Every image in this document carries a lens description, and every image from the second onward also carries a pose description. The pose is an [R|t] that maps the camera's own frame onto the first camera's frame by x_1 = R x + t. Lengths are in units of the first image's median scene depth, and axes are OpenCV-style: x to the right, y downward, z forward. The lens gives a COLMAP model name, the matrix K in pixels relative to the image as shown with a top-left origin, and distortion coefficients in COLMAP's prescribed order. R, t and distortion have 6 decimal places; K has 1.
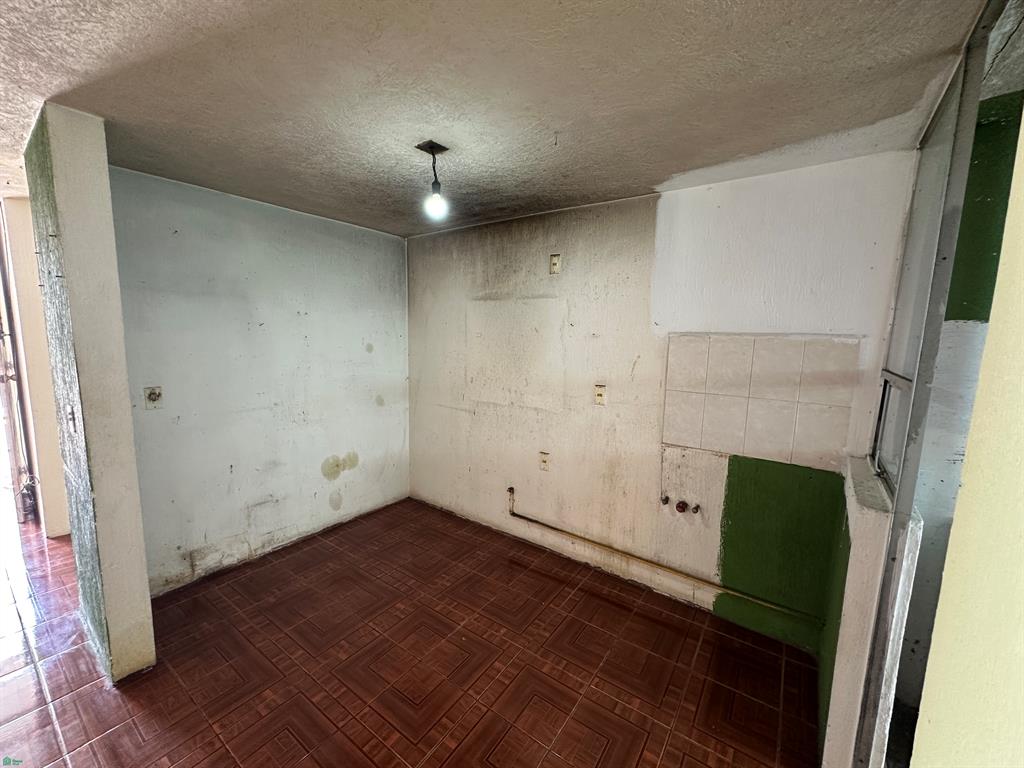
lens RADIAL K [[409.6, 0, 509.0], [0, 409.6, 386.3], [0, 0, 1]] dist [-0.005522, 0.000536]
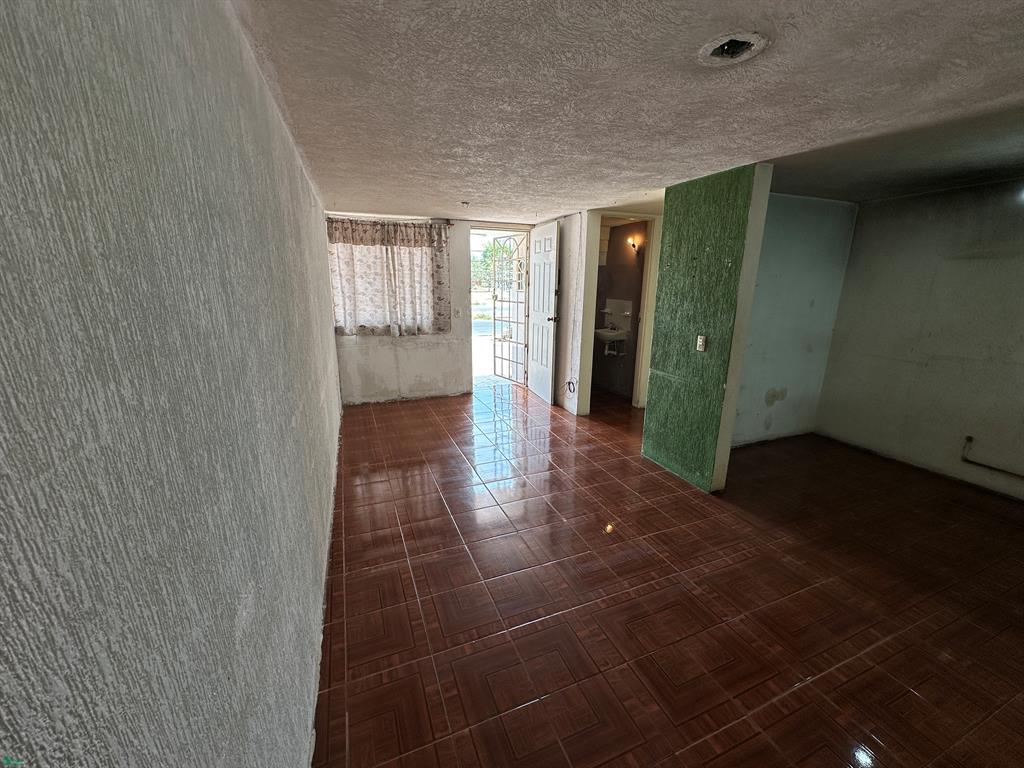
lens RADIAL K [[409.6, 0, 510.0], [0, 409.6, 387.2], [0, 0, 1]] dist [-0.005522, 0.000536]
pose [[0.838130, 0.119927, -0.532124, -0.431856], [-0.058058, 0.989603, 0.131585, 0.044735], [0.542372, -0.079392, 0.836379, -0.518557]]
